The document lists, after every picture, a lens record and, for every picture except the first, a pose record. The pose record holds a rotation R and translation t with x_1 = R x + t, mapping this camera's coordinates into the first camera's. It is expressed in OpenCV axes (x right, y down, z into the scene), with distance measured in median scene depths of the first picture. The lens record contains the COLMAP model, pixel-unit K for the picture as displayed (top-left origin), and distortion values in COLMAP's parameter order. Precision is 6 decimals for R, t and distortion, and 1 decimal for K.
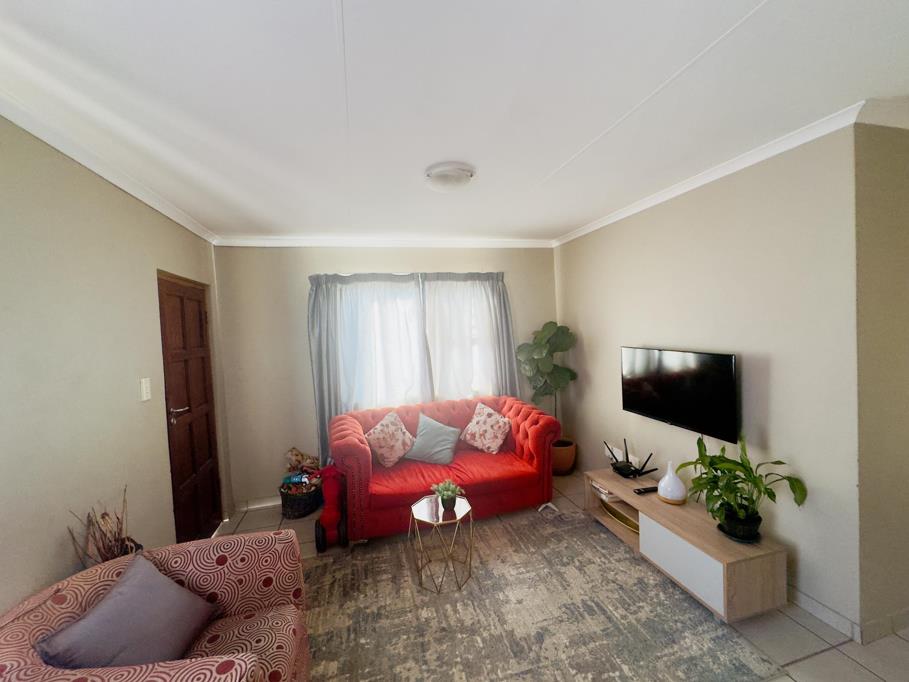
lens RADIAL K [[363.2, 0, 454.9], [0, 363.2, 340.8], [0, 0, 1]] dist [-0.003916, 0.002800]
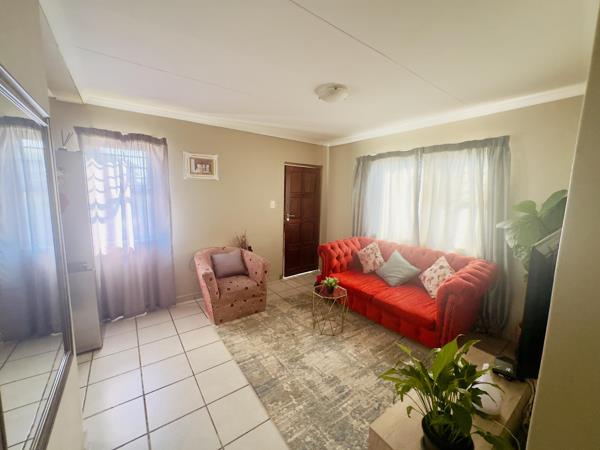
lens RADIAL K [[239.7, 0, 300.7], [0, 239.7, 225.1], [0, 0, 1]] dist [-0.003916, 0.002800]
pose [[0.372151, 0.178870, -0.910774, 0.801288], [-0.072277, 0.983860, 0.163690, -0.030264], [0.925354, 0.004911, 0.379072, 0.376299]]
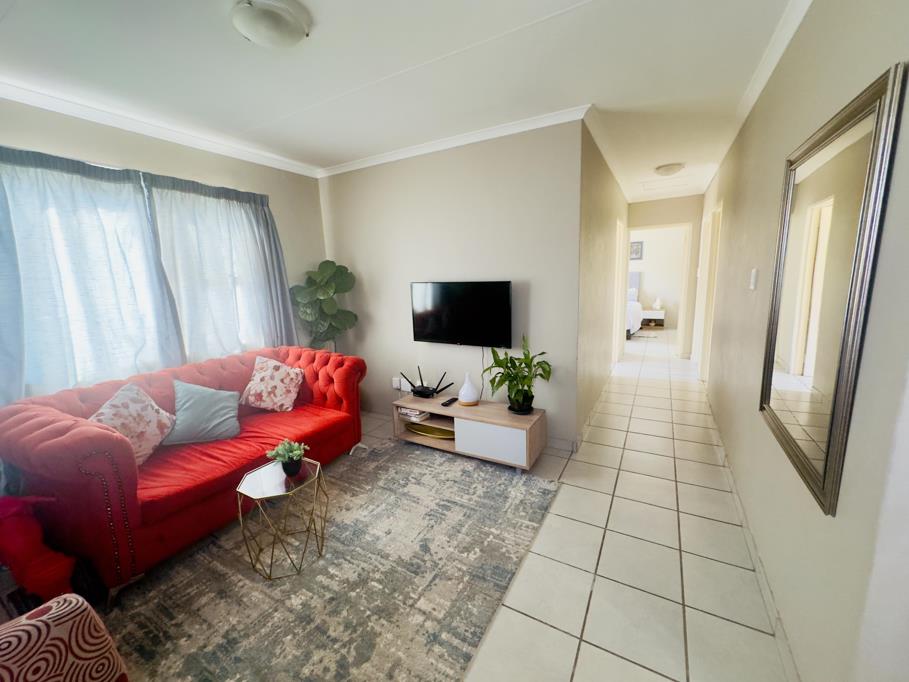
lens RADIAL K [[363.2, 0, 451.6], [0, 363.2, 339.6], [0, 0, 1]] dist [-0.003916, 0.002800]
pose [[0.702735, -0.100531, 0.704313, -0.267706], [0.029353, 0.993220, 0.112481, 0.076272], [-0.710846, -0.058371, 0.700921, 0.175510]]
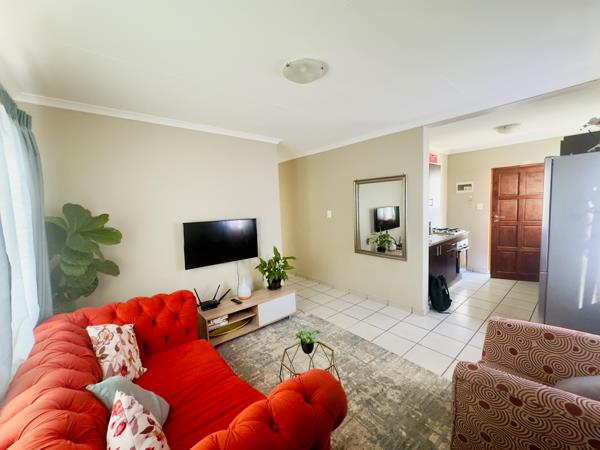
lens RADIAL K [[239.7, 0, 298.0], [0, 239.7, 223.3], [0, 0, 1]] dist [-0.003916, 0.002800]
pose [[-0.416879, -0.004479, 0.908951, -0.606497], [0.092854, 0.994547, 0.047487, 0.016207], [-0.904207, 0.104196, -0.414190, 1.135423]]
